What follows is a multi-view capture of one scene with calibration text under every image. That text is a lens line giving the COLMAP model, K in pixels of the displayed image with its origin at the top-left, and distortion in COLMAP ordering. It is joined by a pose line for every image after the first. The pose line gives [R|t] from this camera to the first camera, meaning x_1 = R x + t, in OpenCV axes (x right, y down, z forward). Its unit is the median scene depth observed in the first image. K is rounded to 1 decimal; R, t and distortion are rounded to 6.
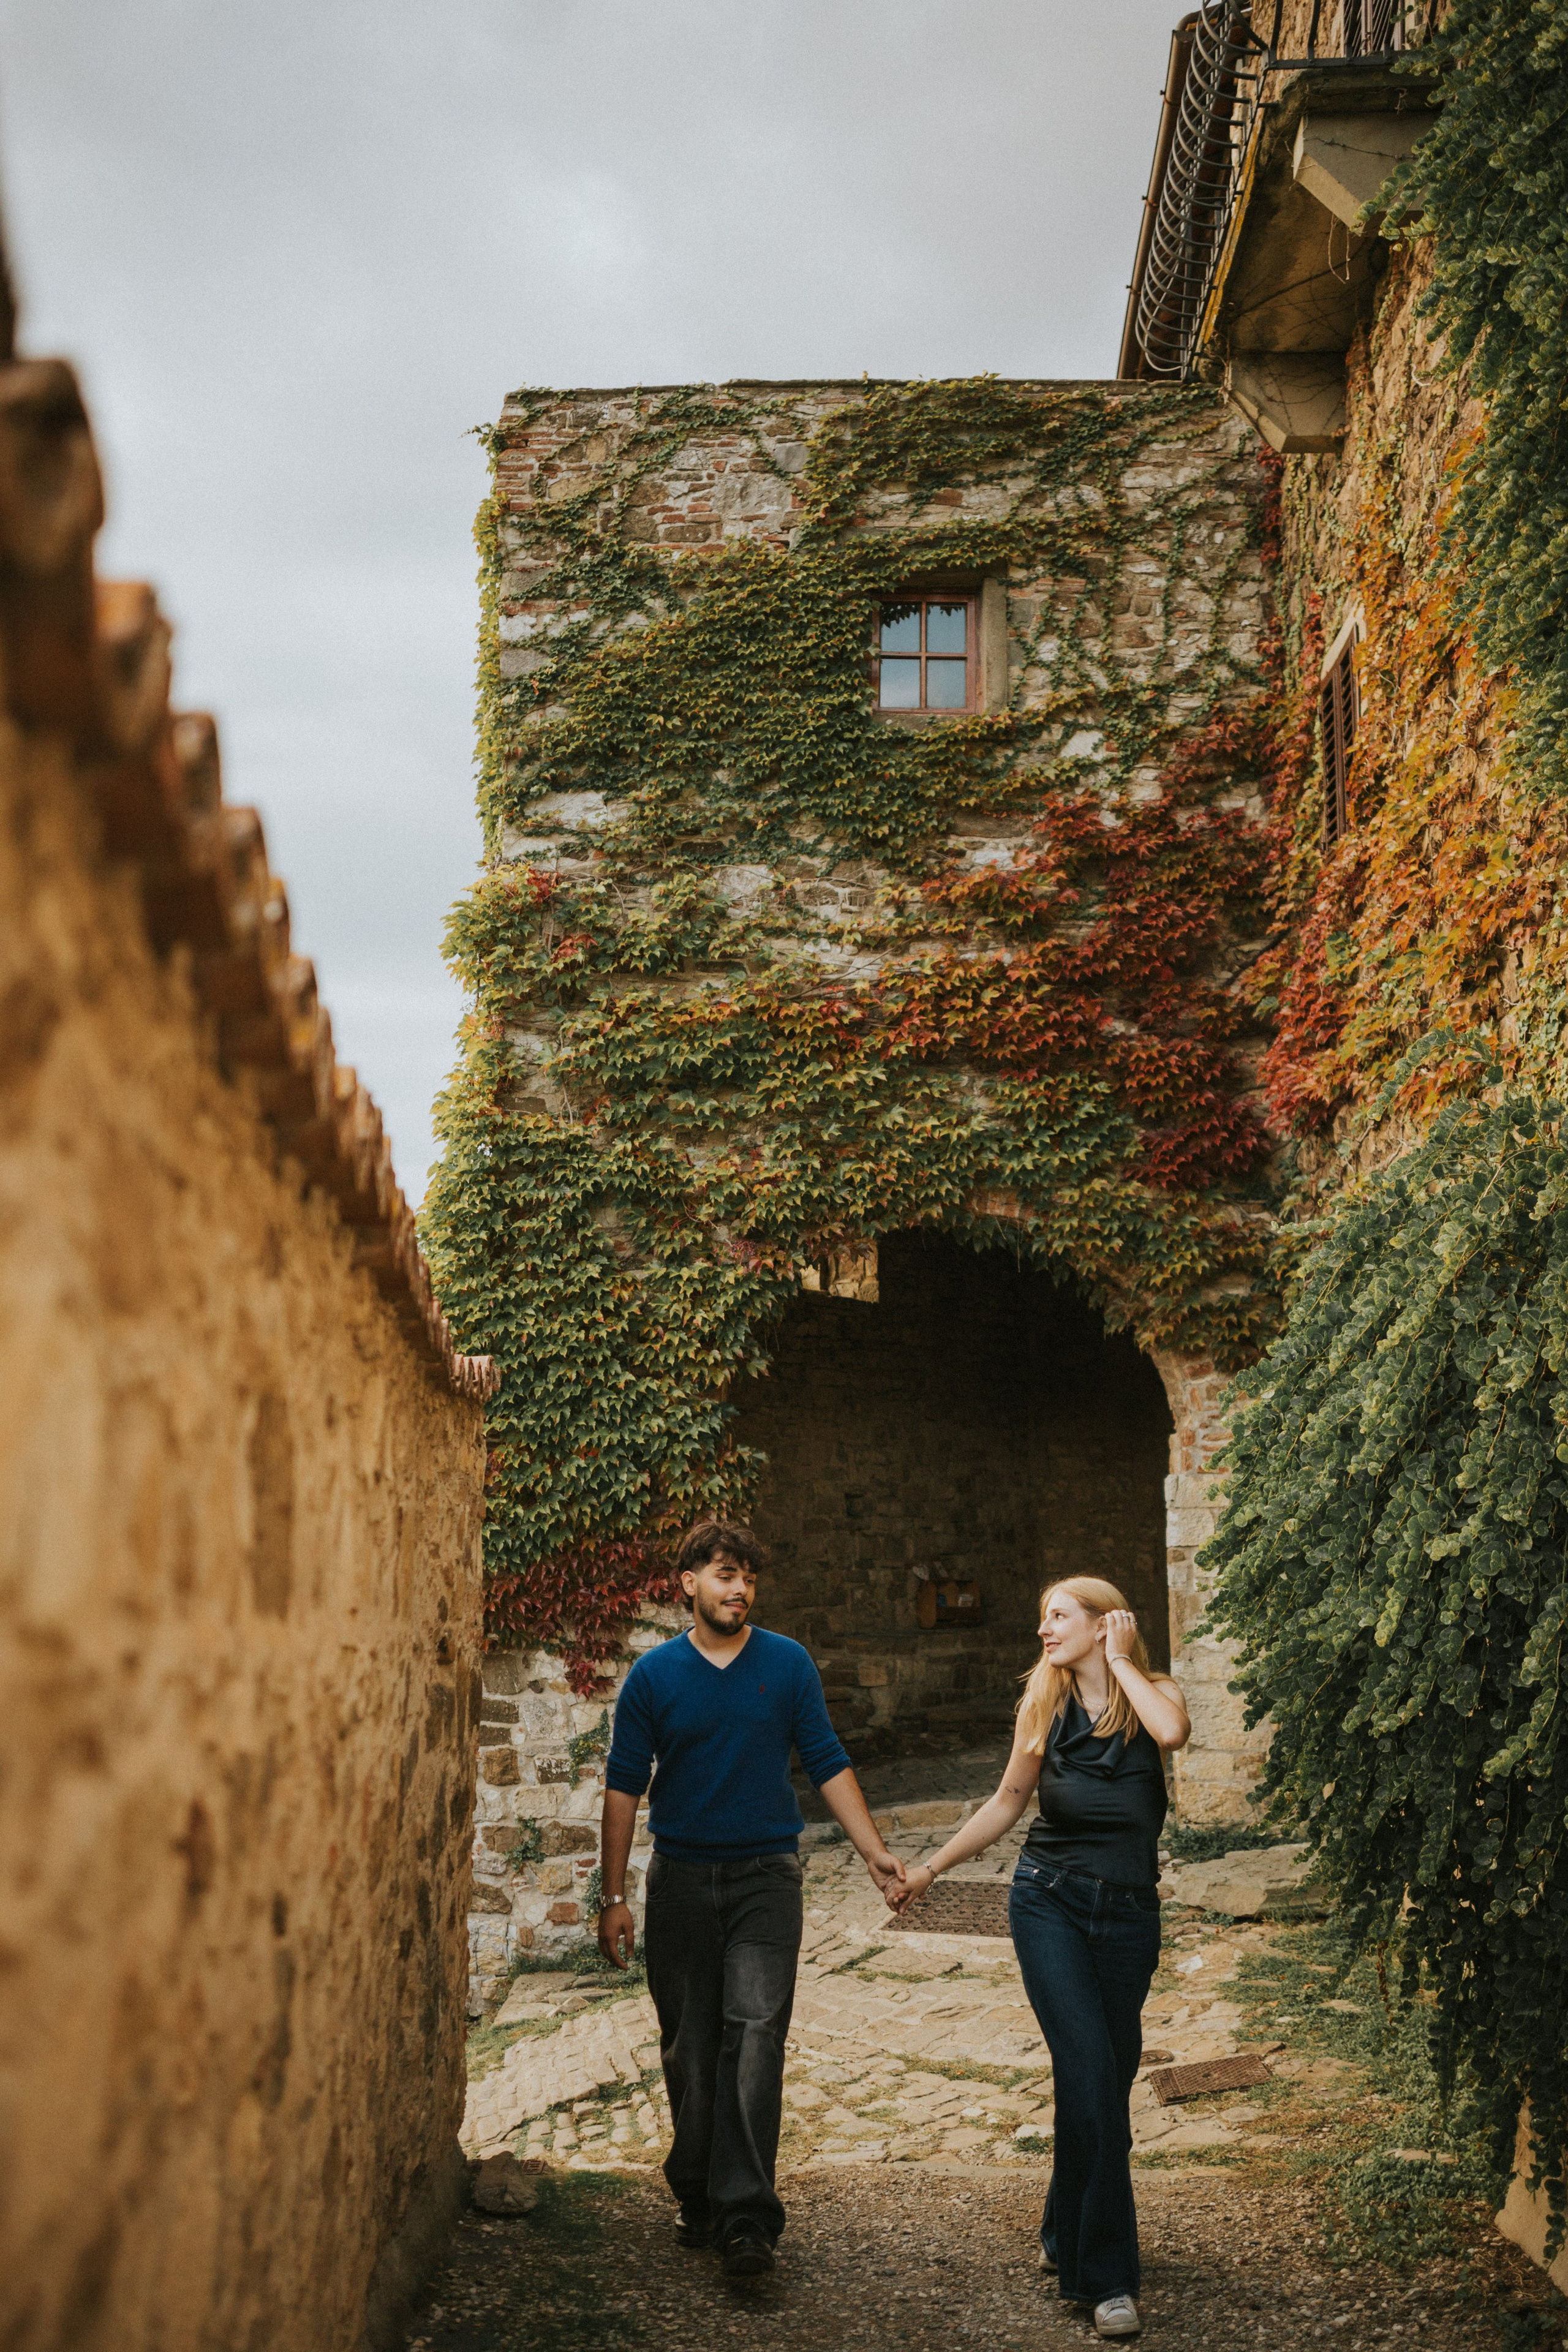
lens RADIAL K [[2174.7, 0, 784.0], [0, 2174.7, 1176.0], [0, 0, 1]] dist [0.027294, 0.003512]
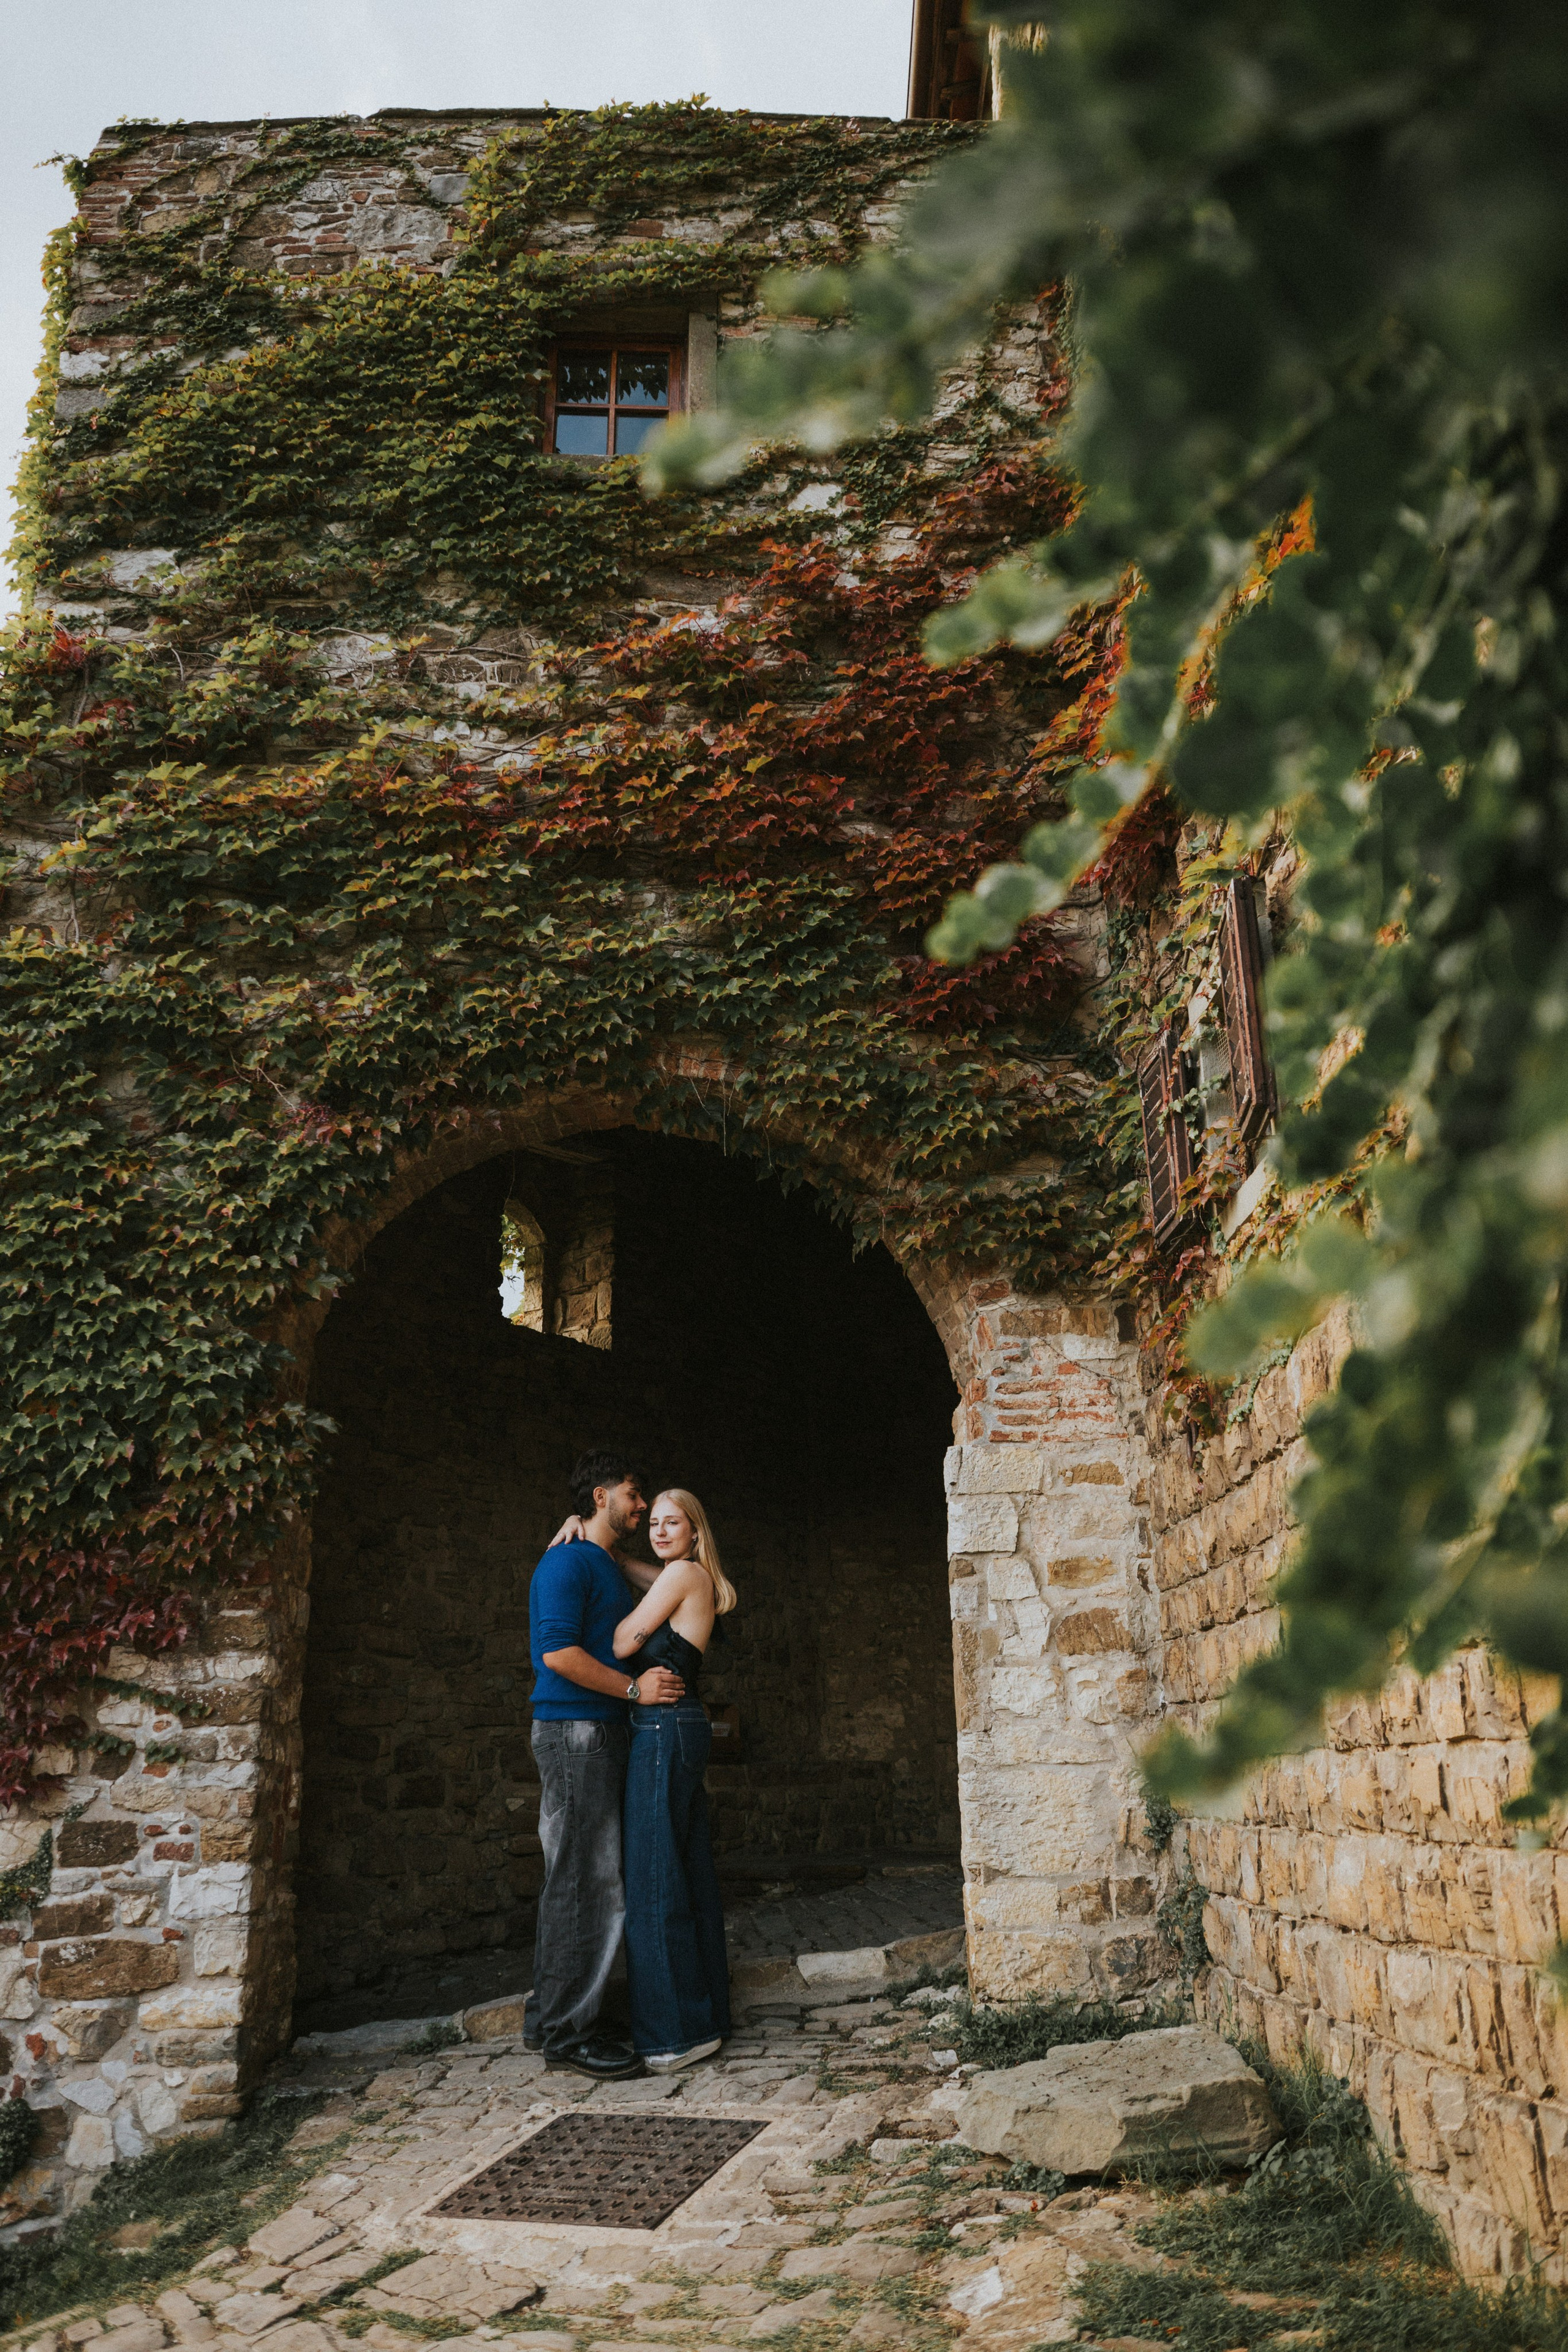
lens RADIAL K [[1746.0, 0, 784.0], [0, 1746.0, 1176.0], [0, 0, 1]] dist [-0.042828, 0.039204]
pose [[0.998493, 0.001493, 0.054867, 0.093588], [0.008204, 0.984340, -0.176090, 0.142275], [-0.054270, 0.176274, 0.982844, 0.448494]]
